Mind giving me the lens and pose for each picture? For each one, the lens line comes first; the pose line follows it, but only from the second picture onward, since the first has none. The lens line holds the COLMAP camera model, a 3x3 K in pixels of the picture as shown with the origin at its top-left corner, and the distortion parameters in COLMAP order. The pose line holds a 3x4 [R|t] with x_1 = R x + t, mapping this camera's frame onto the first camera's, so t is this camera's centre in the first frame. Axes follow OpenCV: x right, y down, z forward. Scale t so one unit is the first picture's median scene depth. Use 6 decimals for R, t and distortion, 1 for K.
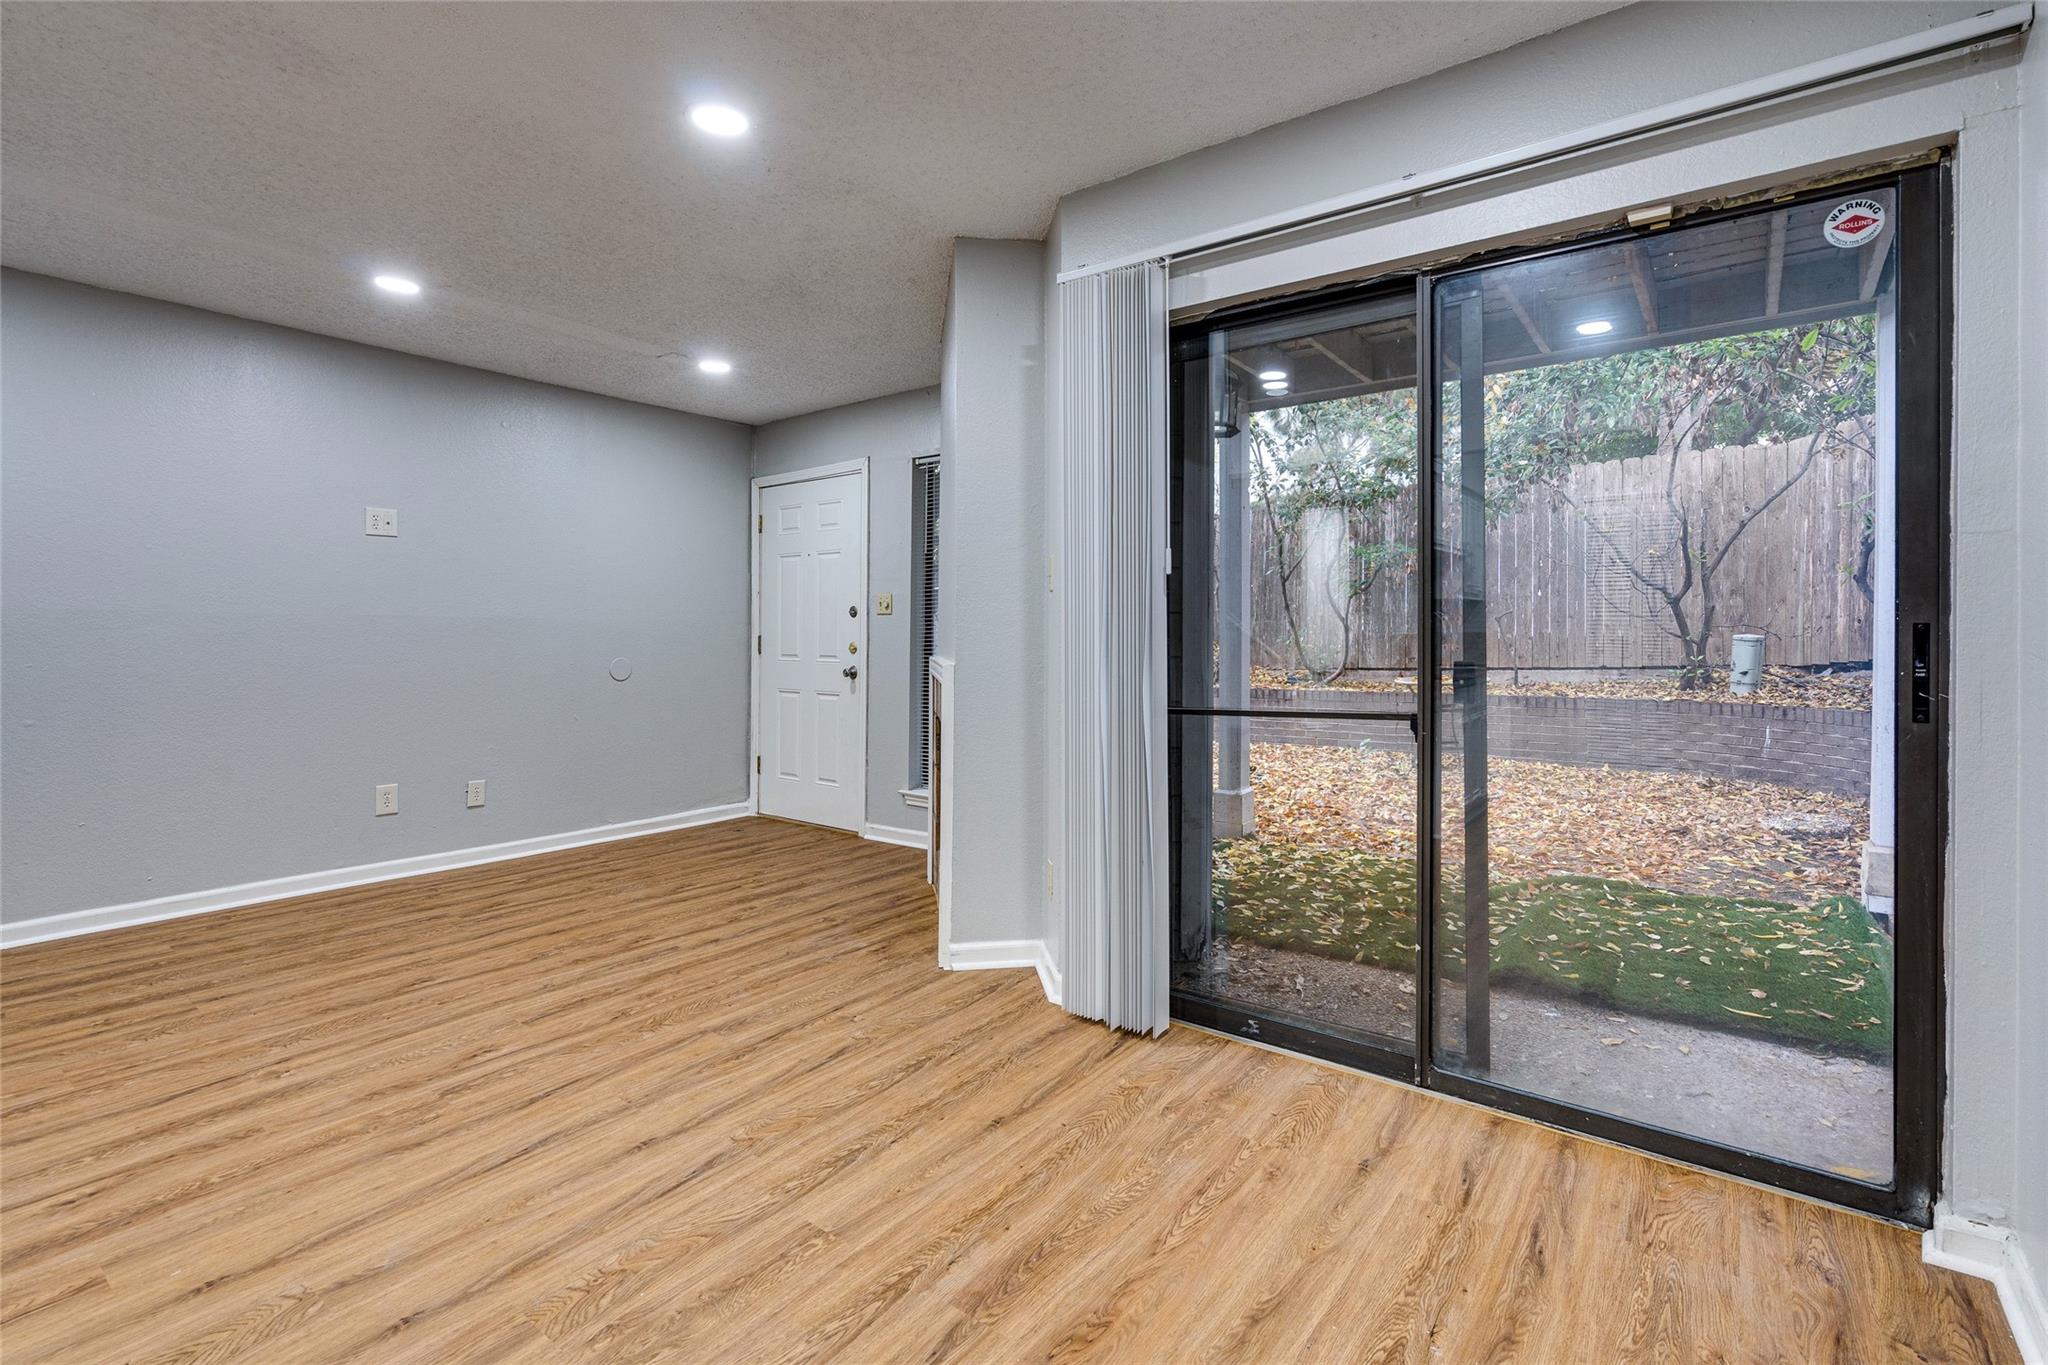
lens RADIAL K [[947.9, 0, 1030.8], [0, 947.9, 637.7], [0, 0, 1]] dist [-0.002059, 0.000728]
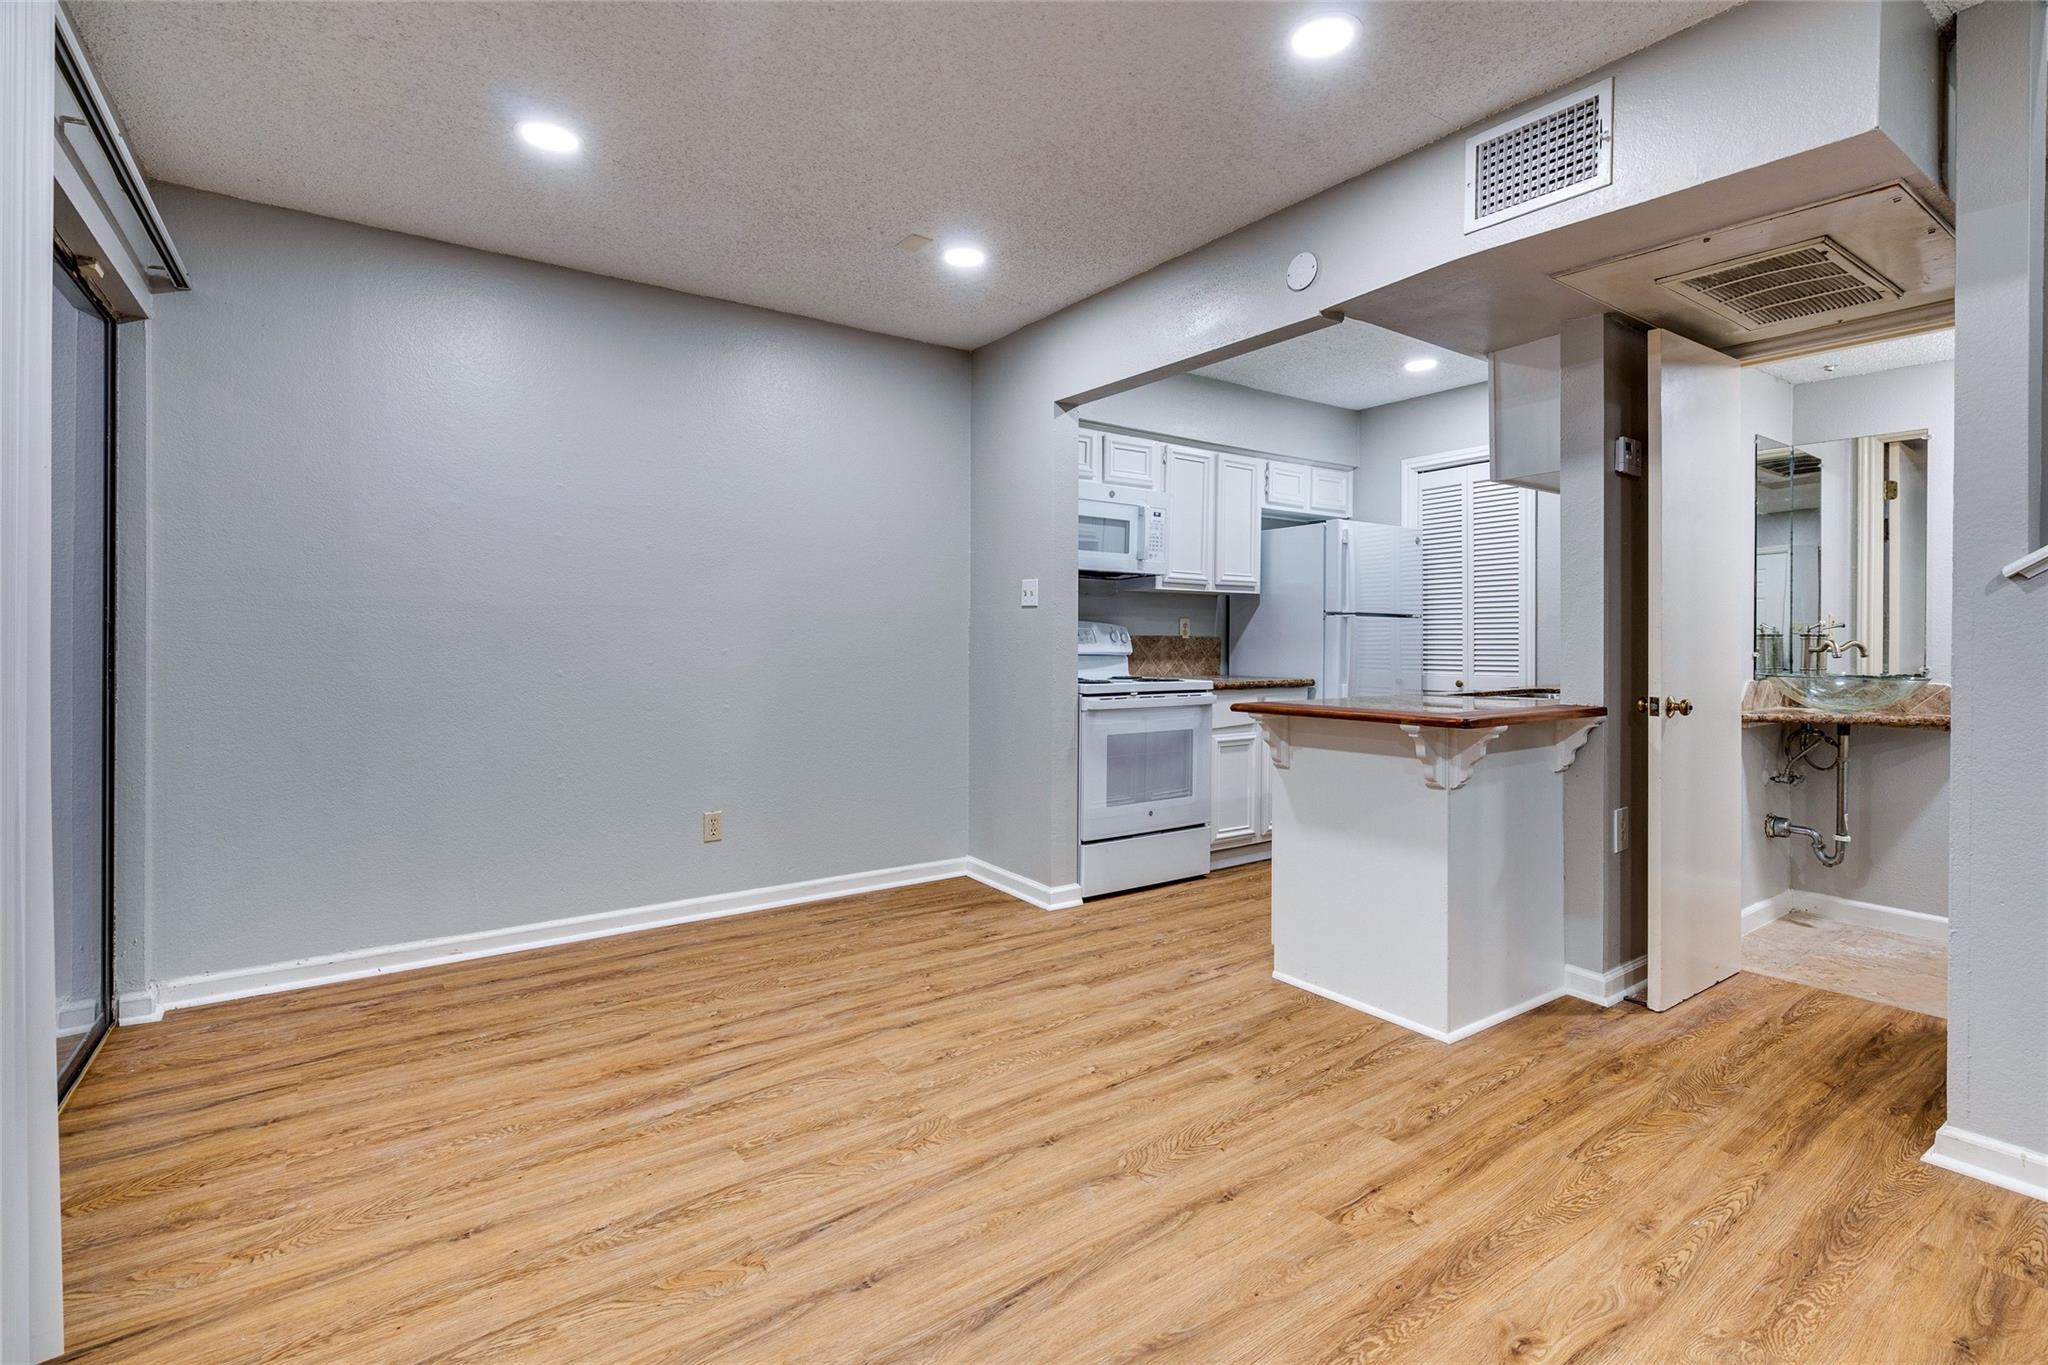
lens RADIAL K [[943.9, 0, 1027.9], [0, 943.9, 646.1], [0, 0, 1]] dist [-0.002671, 0.000059]
pose [[-0.955042, -0.007461, 0.296377, -0.578441], [-0.004047, 0.999918, 0.012131, -0.001788], [-0.296443, 0.010386, -0.954994, 1.288672]]
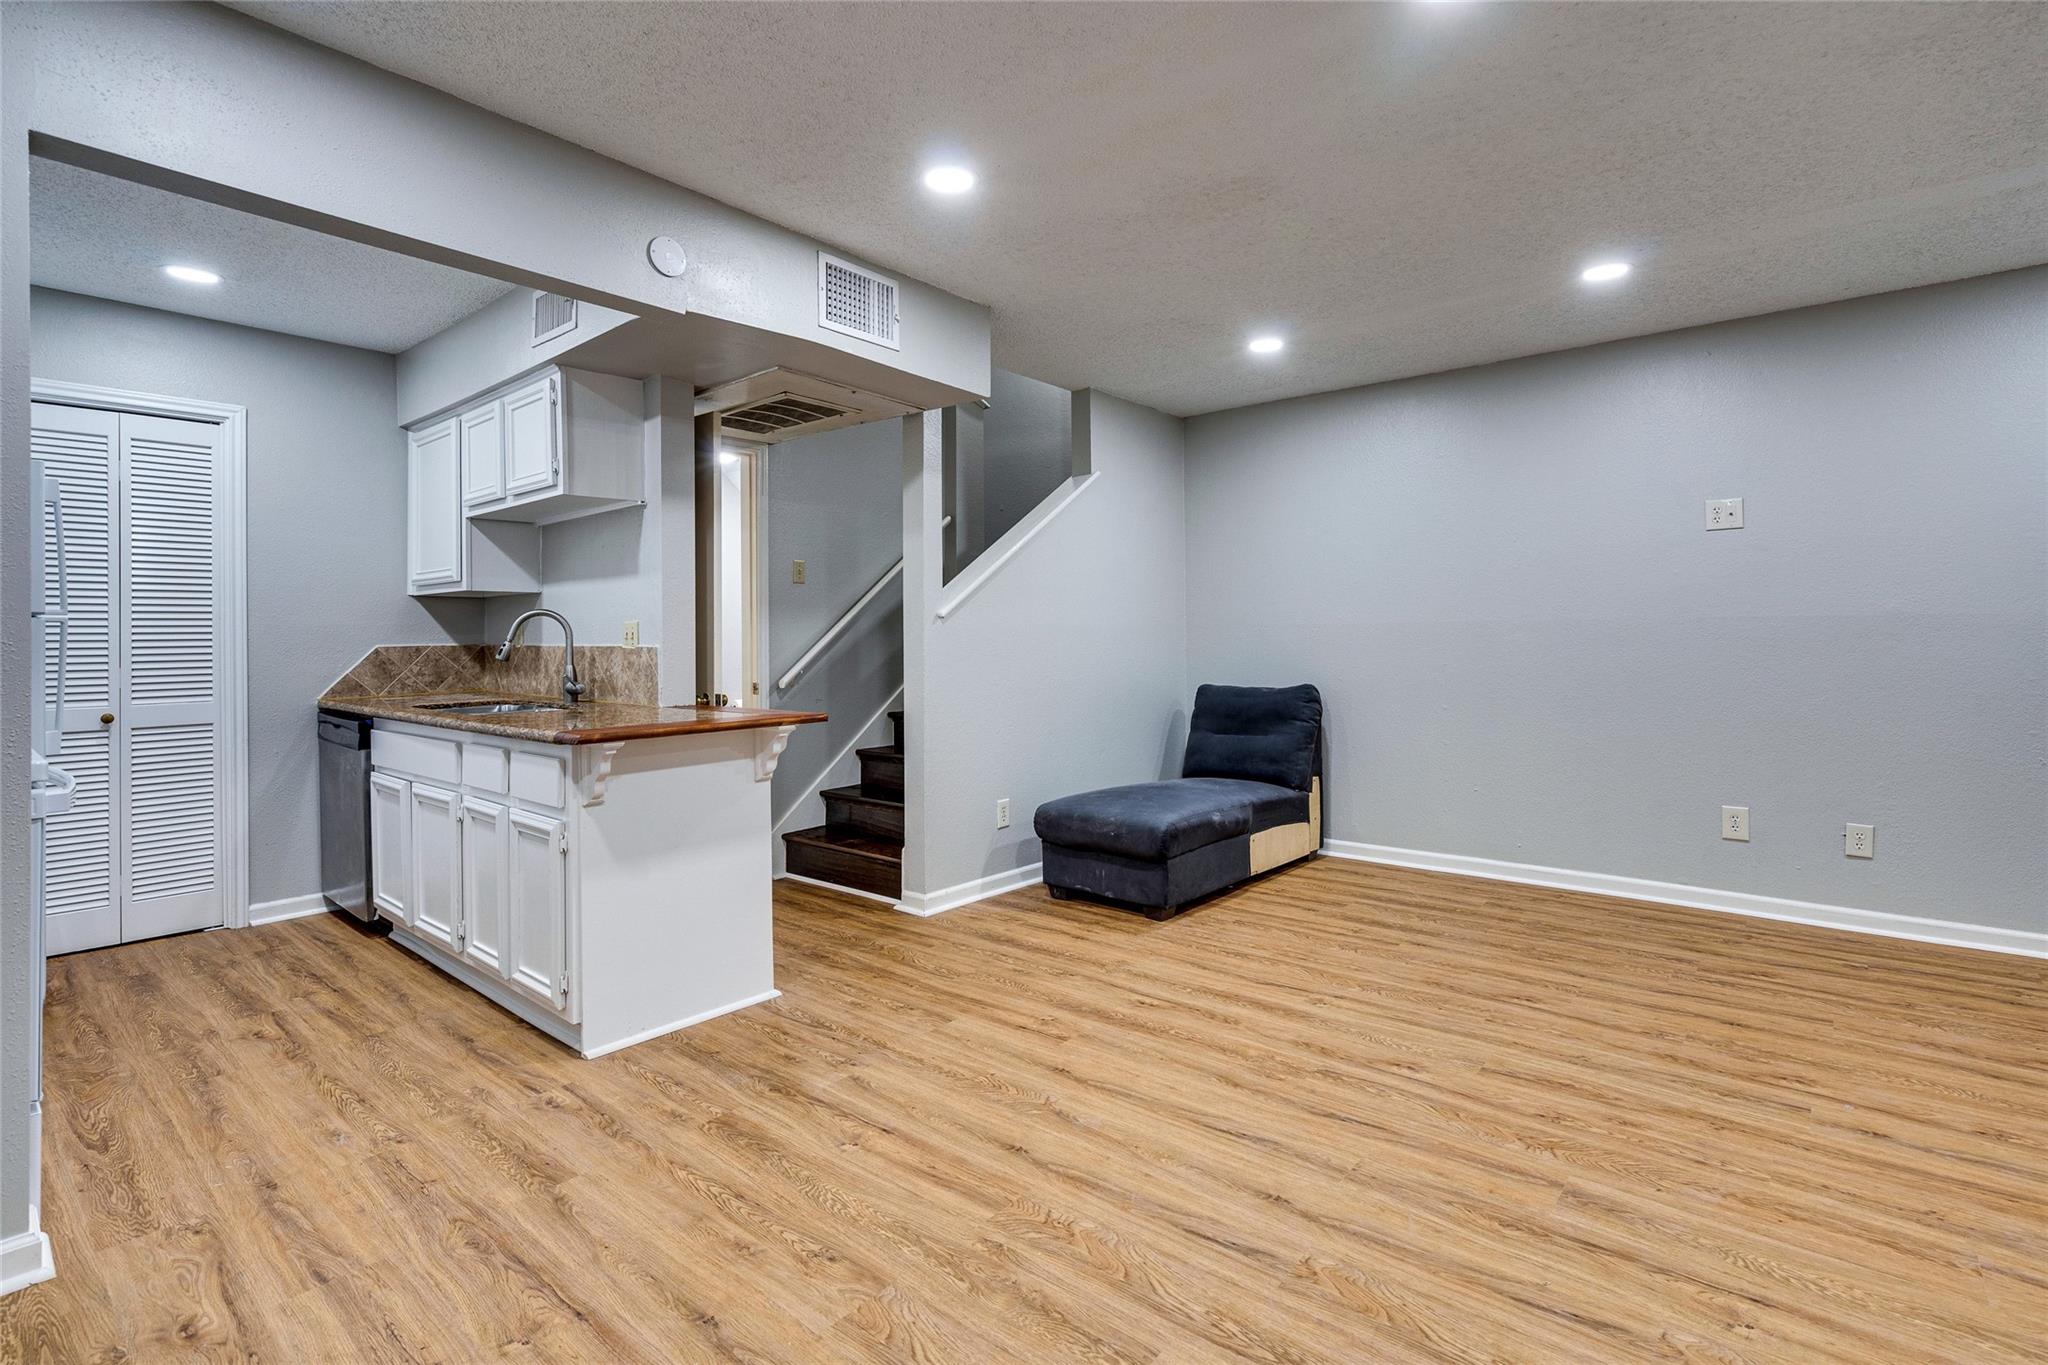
lens RADIAL K [[947.9, 0, 1030.8], [0, 947.9, 637.7], [0, 0, 1]] dist [-0.002059, 0.000728]
pose [[-0.055263, -0.006513, -0.998451, 0.399308], [0.006983, 0.999952, -0.006910, -0.003881], [0.998447, -0.007354, -0.055215, 0.619381]]
